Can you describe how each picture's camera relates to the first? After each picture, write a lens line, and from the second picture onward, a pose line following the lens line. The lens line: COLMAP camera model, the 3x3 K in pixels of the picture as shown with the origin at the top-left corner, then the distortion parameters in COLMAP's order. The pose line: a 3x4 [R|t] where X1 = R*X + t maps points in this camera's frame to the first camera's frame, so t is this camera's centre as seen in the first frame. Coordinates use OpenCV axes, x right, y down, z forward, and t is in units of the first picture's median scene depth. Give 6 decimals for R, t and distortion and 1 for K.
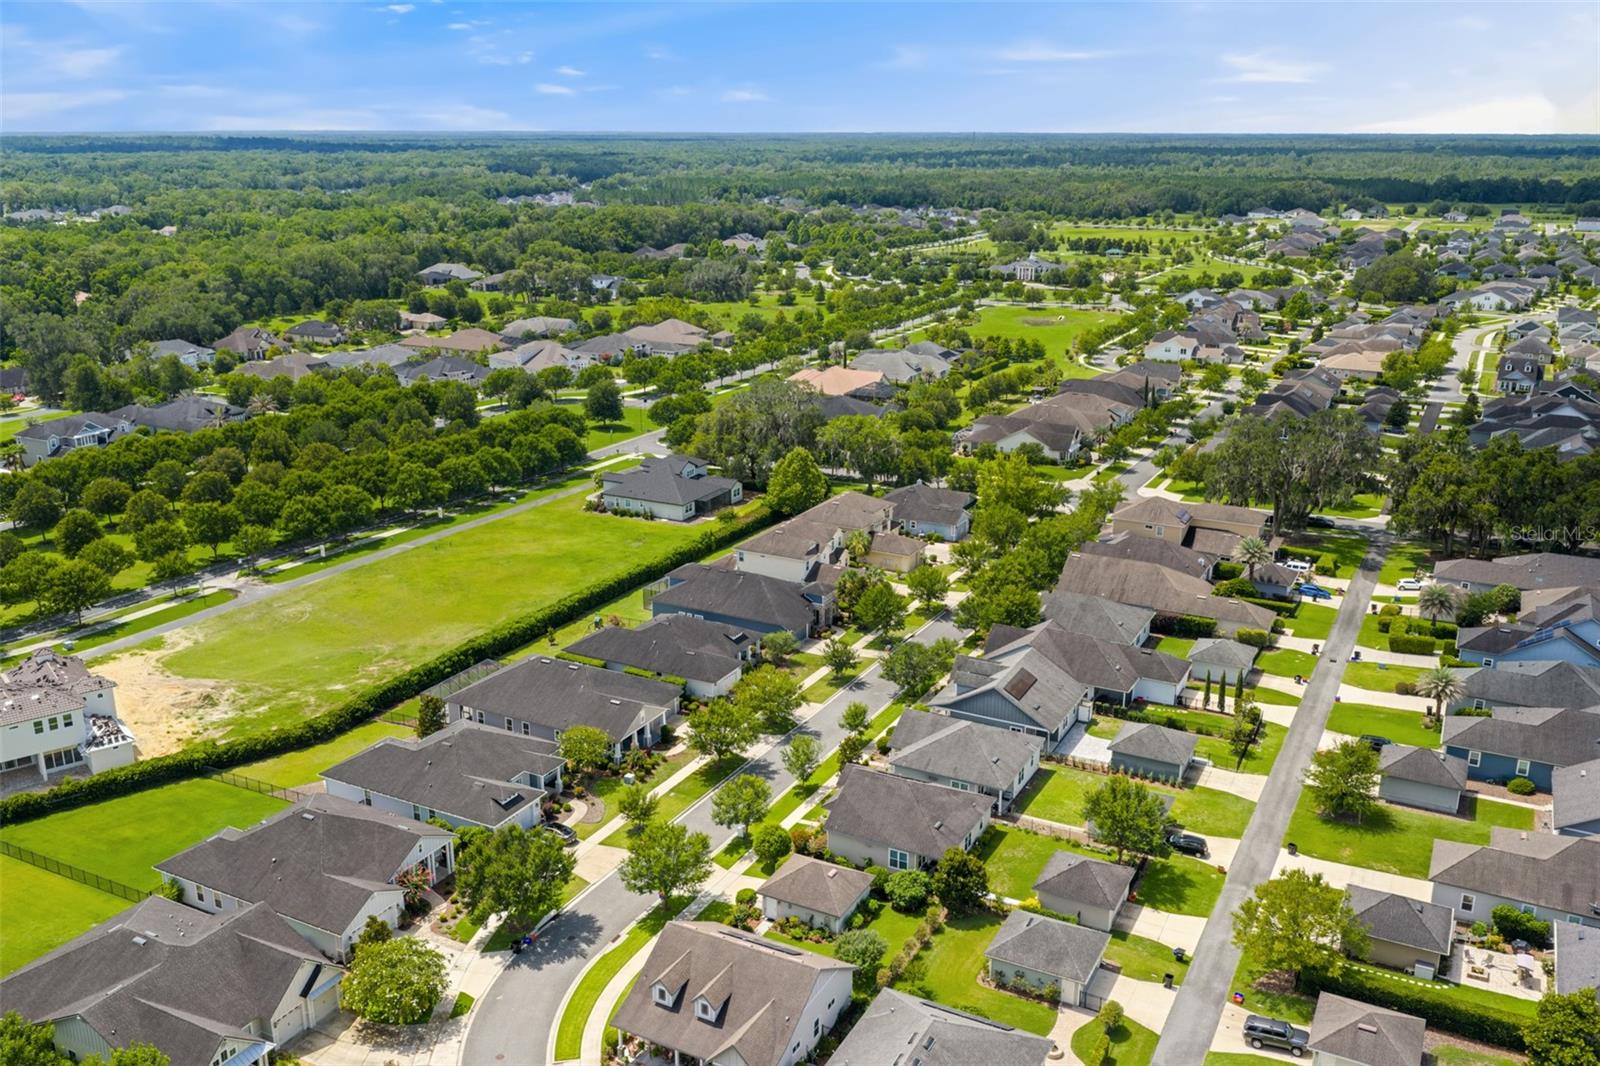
lens RADIAL K [[1325.9, 0, 804.7], [0, 1325.9, 533.4], [0, 0, 1]] dist [0.028930, -0.043423]
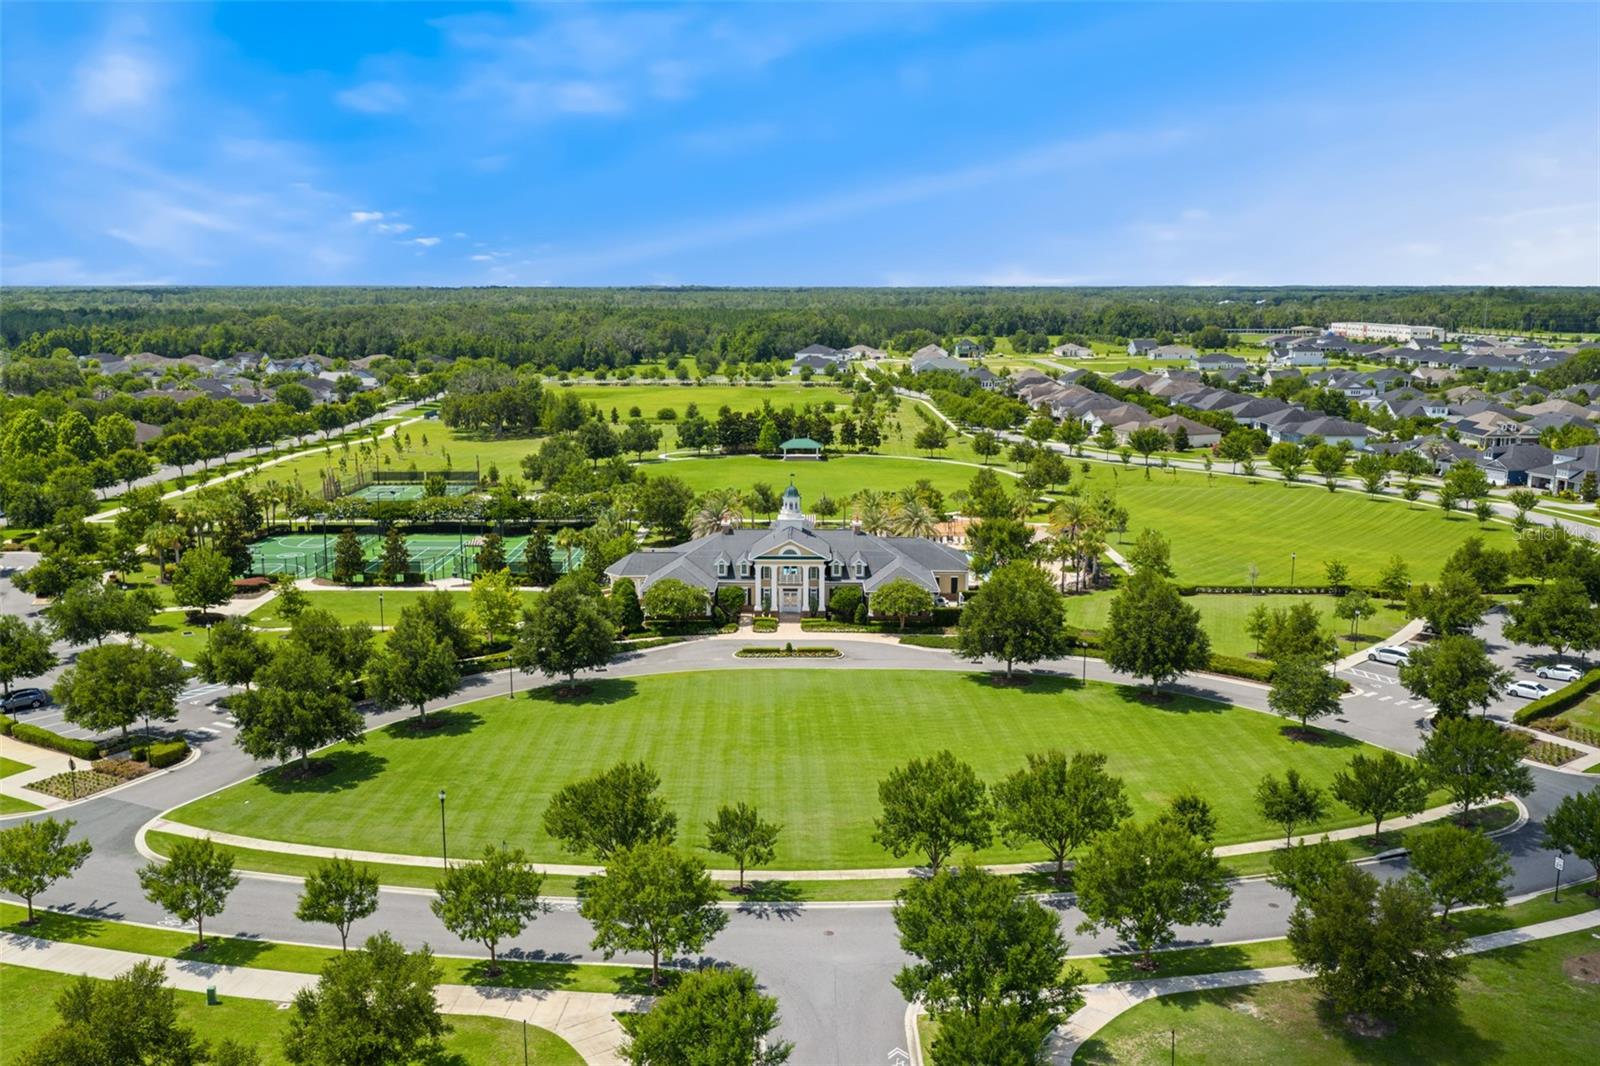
lens RADIAL K [[1325.9, 0, 804.7], [0, 1325.9, 533.4], [0, 0, 1]] dist [0.028930, -0.043423]
pose [[0.882237, -0.087024, 0.462693, 0.039467], [0.137265, 0.987616, -0.075977, -0.127074], [-0.450352, 0.130542, 0.883257, 0.532415]]
